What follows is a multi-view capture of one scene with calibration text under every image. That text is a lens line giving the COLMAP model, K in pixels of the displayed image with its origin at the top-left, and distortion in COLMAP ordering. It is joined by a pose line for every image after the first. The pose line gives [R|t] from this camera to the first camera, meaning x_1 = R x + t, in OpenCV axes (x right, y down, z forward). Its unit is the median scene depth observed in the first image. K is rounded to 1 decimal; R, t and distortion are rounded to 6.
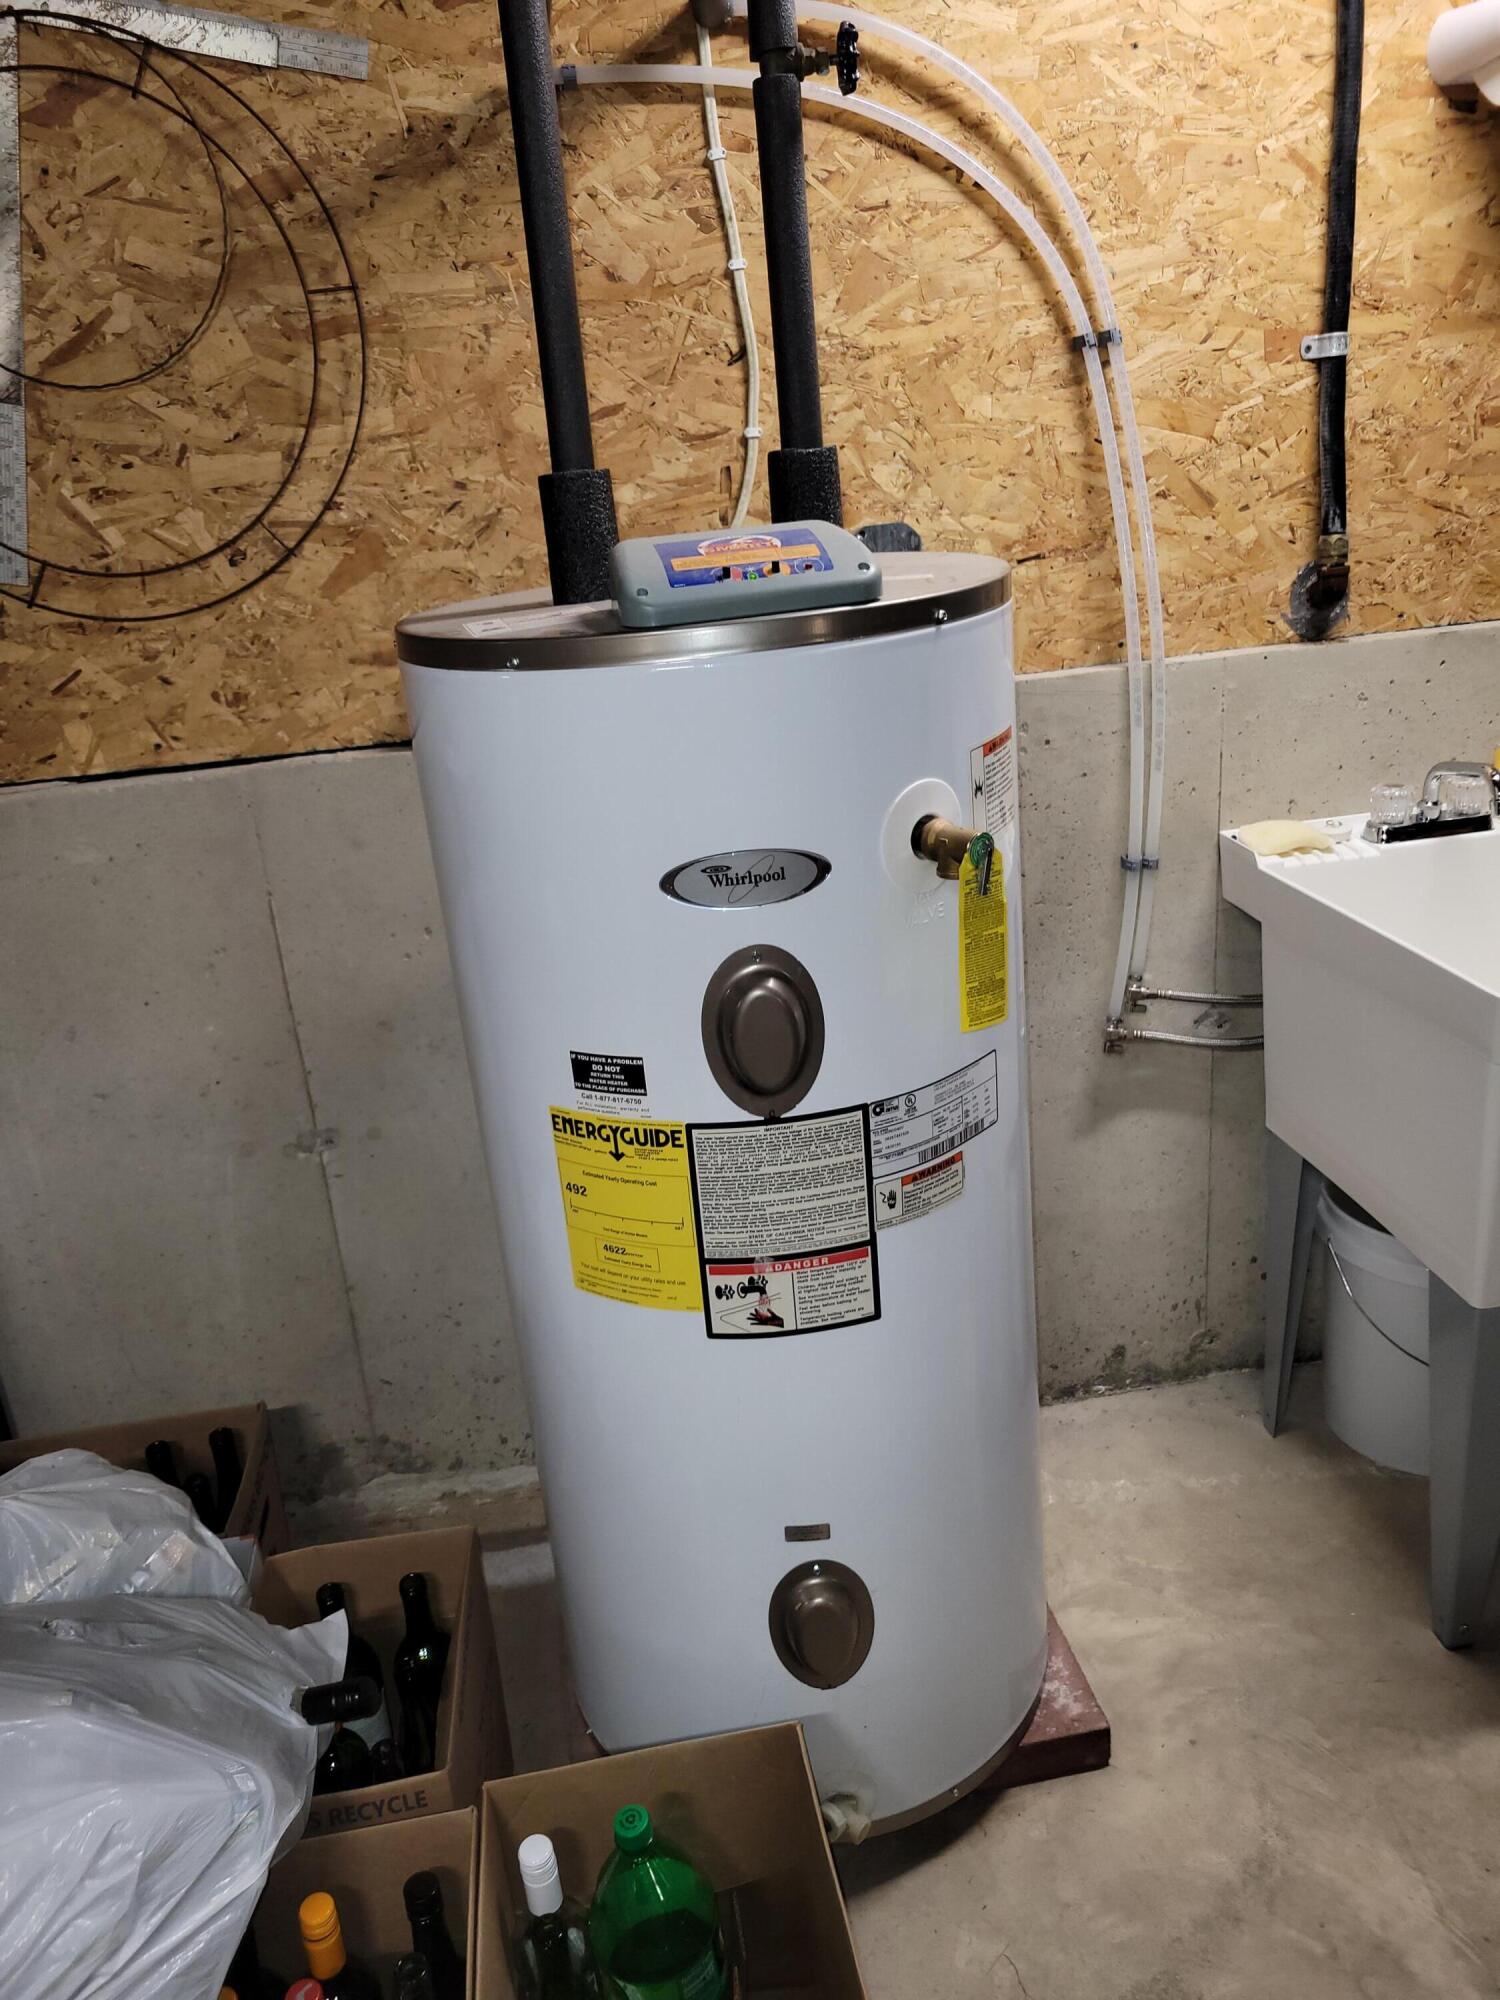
lens RADIAL K [[1487.6, 0, 739.6], [0, 1487.6, 991.0], [0, 0, 1]] dist [0.053710, -0.030812]
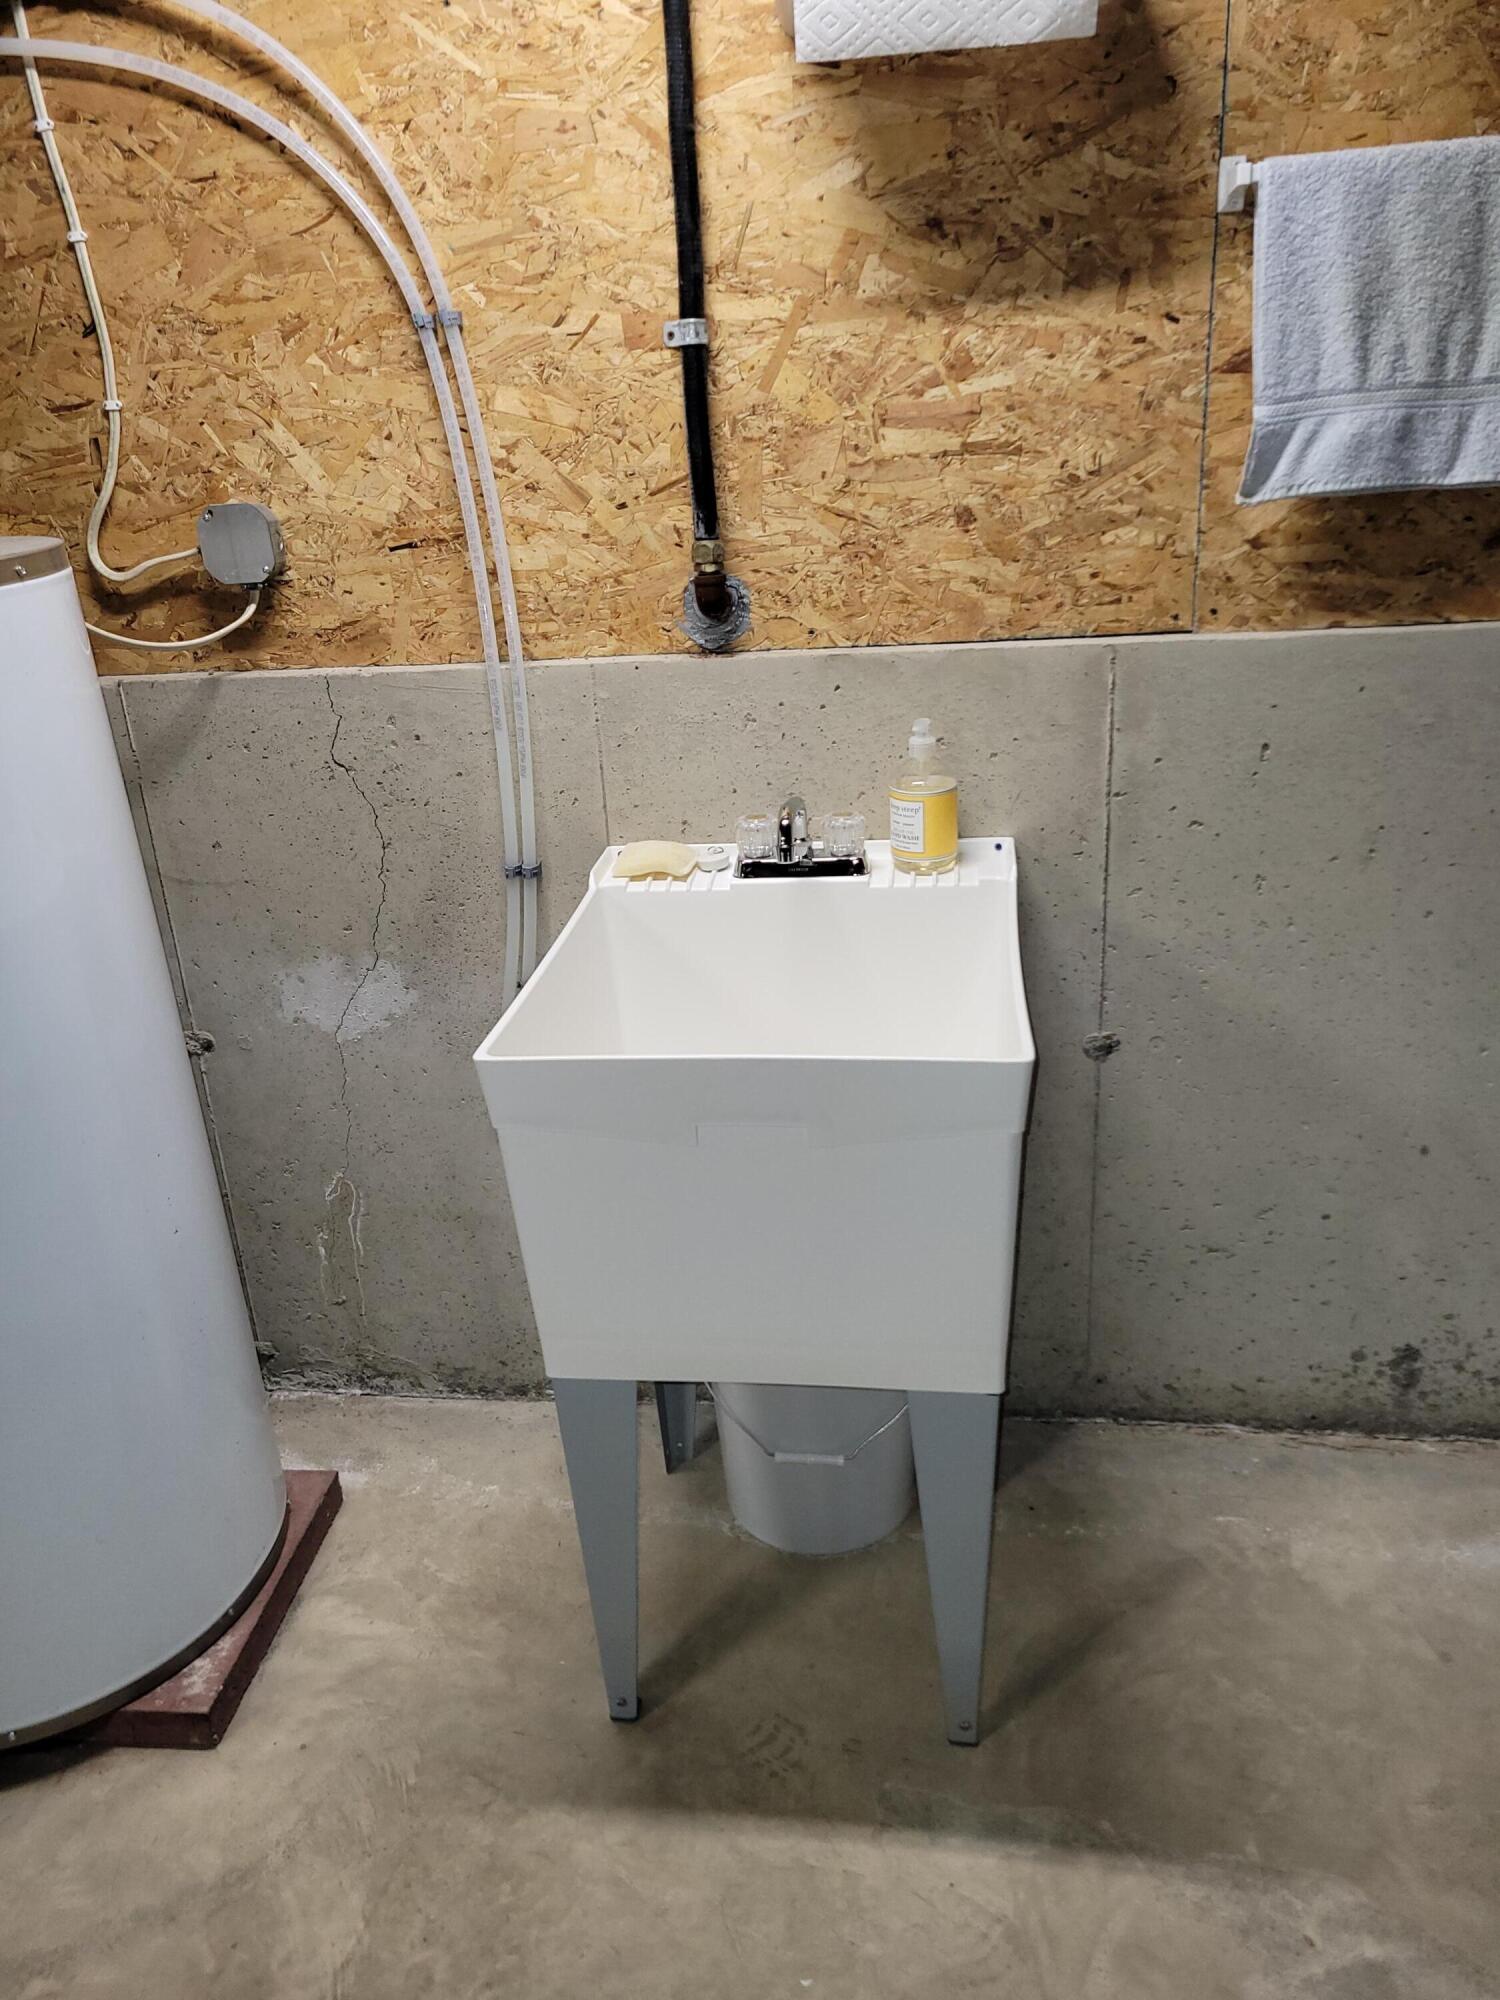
lens RADIAL K [[1487.6, 0, 745.6], [0, 1487.6, 996.8], [0, 0, 1]] dist [0.053710, -0.030812]
pose [[0.960671, 0.125727, -0.247595, 0.713434], [-0.110799, 0.991130, 0.073387, -0.099845], [0.254625, -0.043068, 0.966080, 0.110827]]
